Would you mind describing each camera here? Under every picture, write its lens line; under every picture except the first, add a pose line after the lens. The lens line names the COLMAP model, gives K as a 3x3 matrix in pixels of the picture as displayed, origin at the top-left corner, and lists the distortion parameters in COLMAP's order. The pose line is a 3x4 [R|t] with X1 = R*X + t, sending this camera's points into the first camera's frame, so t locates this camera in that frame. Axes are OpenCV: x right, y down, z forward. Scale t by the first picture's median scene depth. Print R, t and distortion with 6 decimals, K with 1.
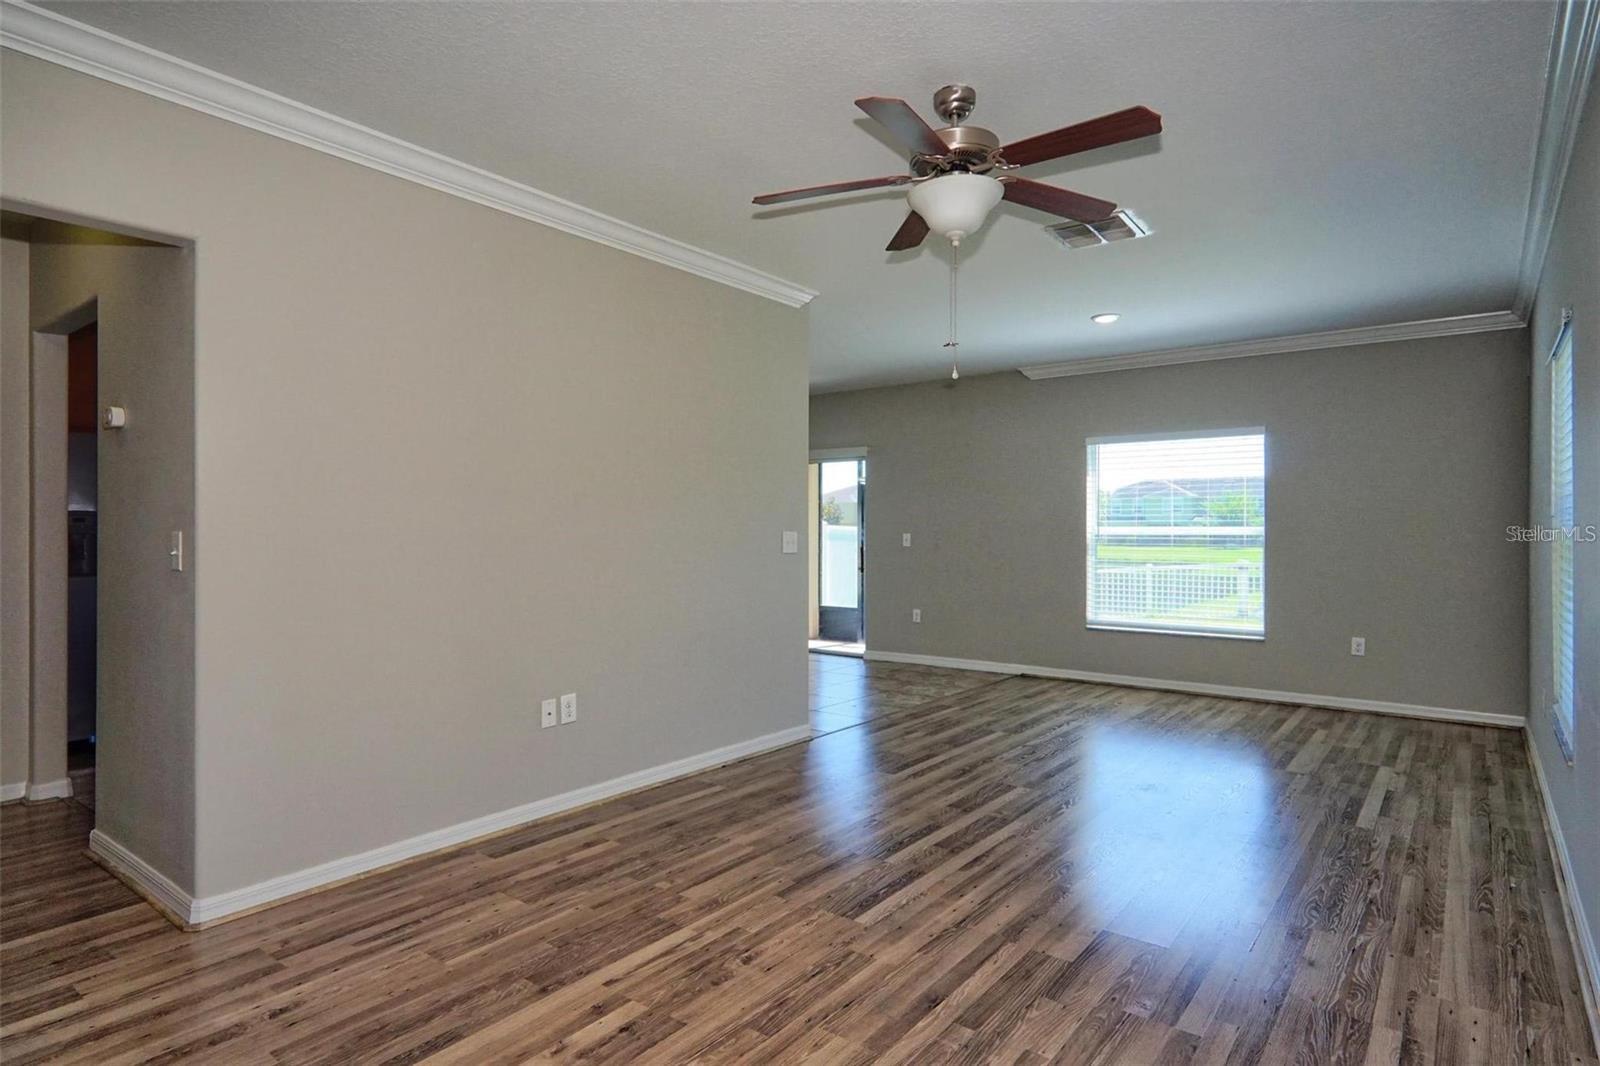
lens RADIAL K [[865.8, 0, 790.7], [0, 865.8, 527.6], [0, 0, 1]] dist [-0.000516, -0.001715]
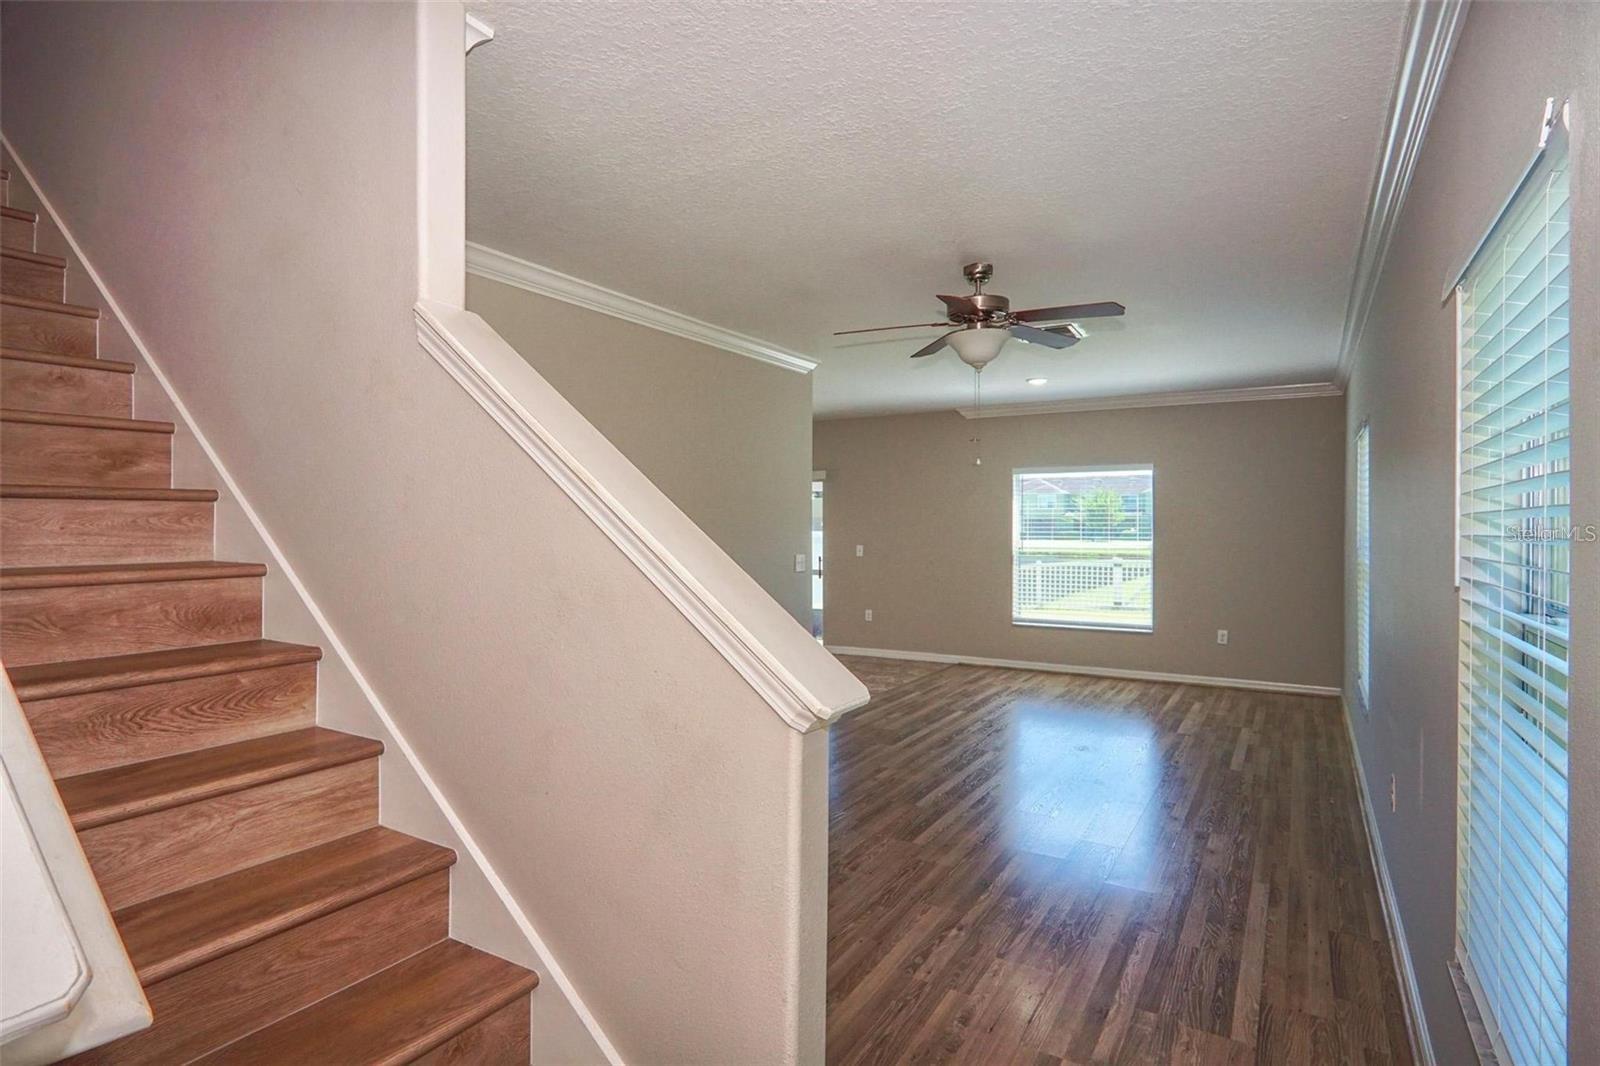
lens RADIAL K [[865.8, 0, 772.9], [0, 865.8, 520.8], [0, 0, 1]] dist [-0.000516, -0.001715]
pose [[0.992745, -0.002496, 0.120212, -0.241807], [0.001735, 0.999978, 0.006436, -0.066644], [-0.120225, -0.006180, 0.992727, -0.292477]]
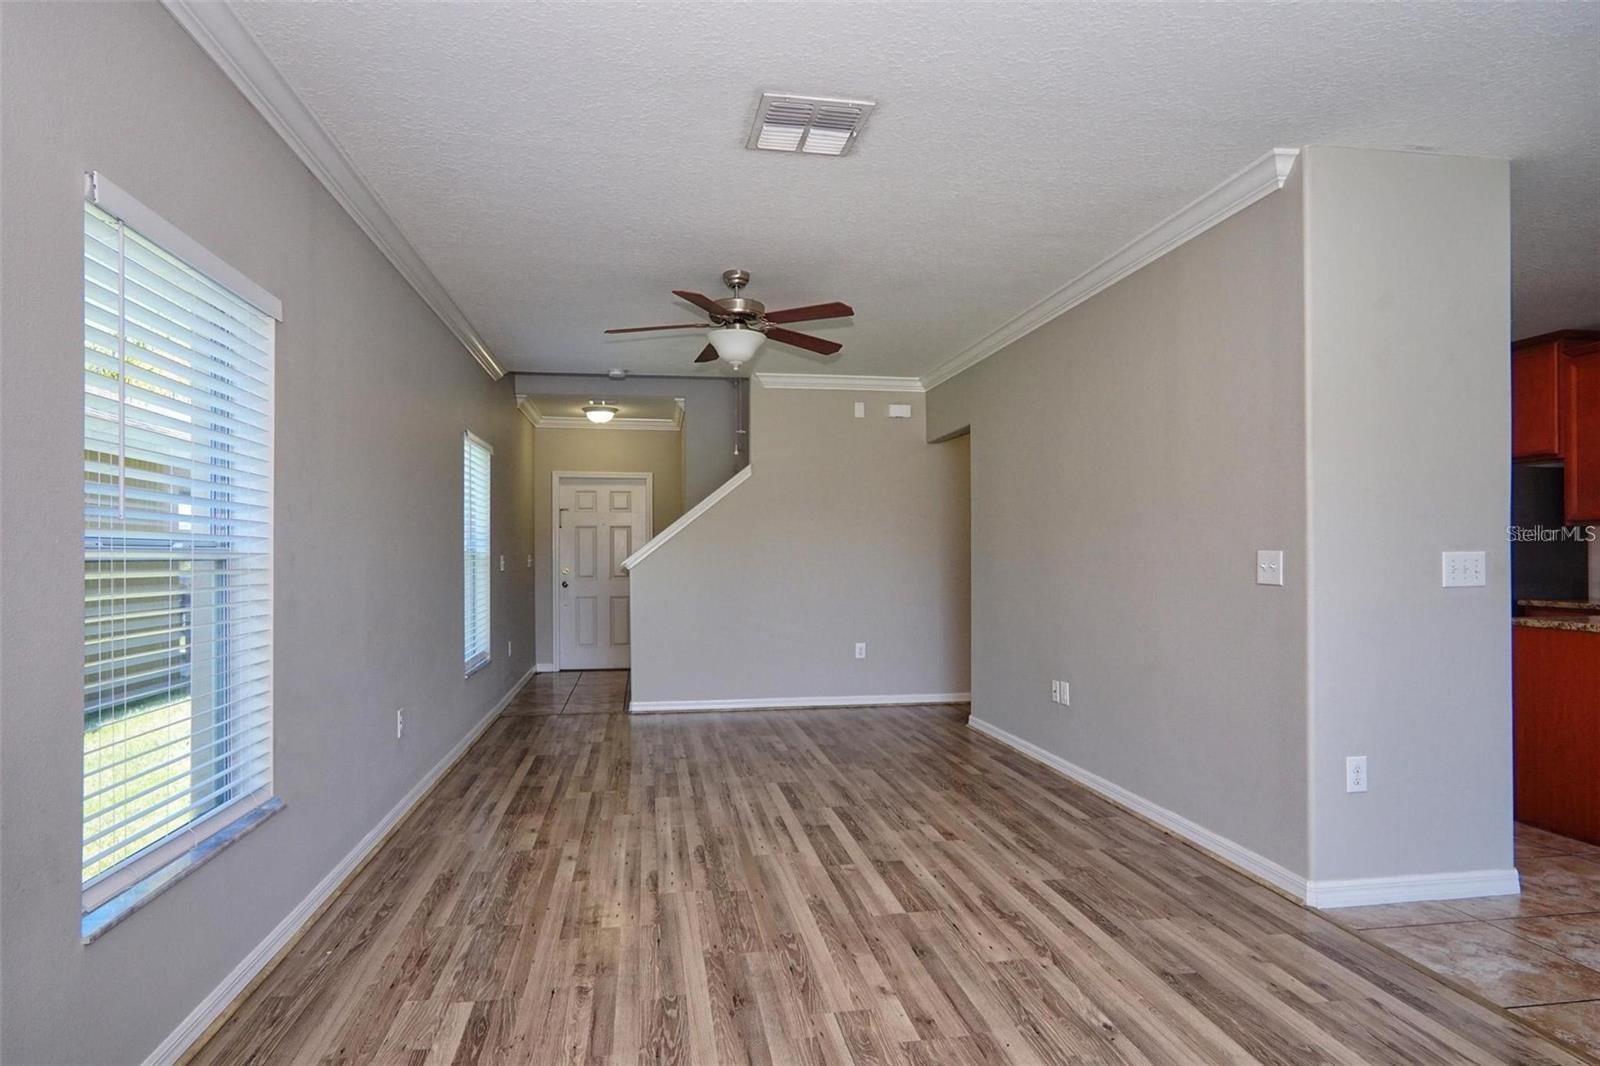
lens RADIAL K [[865.8, 0, 776.3], [0, 865.8, 556.7], [0, 0, 1]] dist [-0.000516, -0.001715]
pose [[-0.682884, 0.003053, -0.730521, 0.932478], [0.005359, 0.999985, -0.000831, 0.011897], [0.730508, -0.004482, -0.682890, 1.545391]]
